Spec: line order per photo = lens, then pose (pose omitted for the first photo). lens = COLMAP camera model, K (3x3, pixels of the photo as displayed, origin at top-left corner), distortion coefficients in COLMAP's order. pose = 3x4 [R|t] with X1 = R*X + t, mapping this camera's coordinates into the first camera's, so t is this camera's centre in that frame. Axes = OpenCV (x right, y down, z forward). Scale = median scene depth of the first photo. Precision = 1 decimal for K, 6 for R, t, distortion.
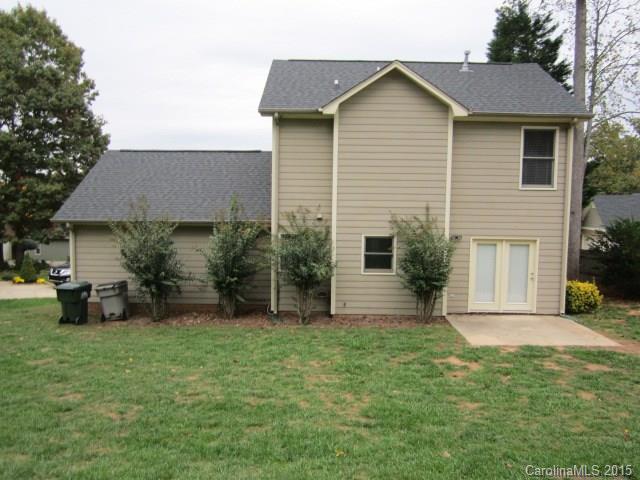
lens RADIAL K [[526.1, 0, 321.5], [0, 526.1, 238.5], [0, 0, 1]] dist [-0.043885, 0.007472]
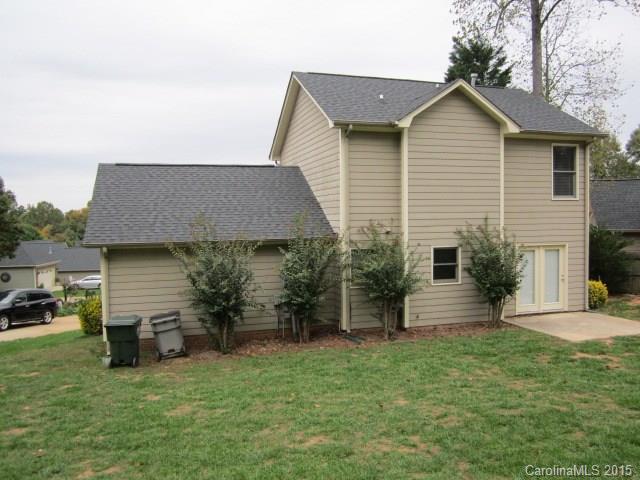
lens RADIAL K [[526.1, 0, 320.4], [0, 526.1, 239.3], [0, 0, 1]] dist [-0.043885, 0.007472]
pose [[0.952653, -0.036673, 0.301841, -0.430705], [0.048597, 0.998303, -0.032087, 0.001160], [-0.300152, 0.045236, 0.952818, 0.096918]]
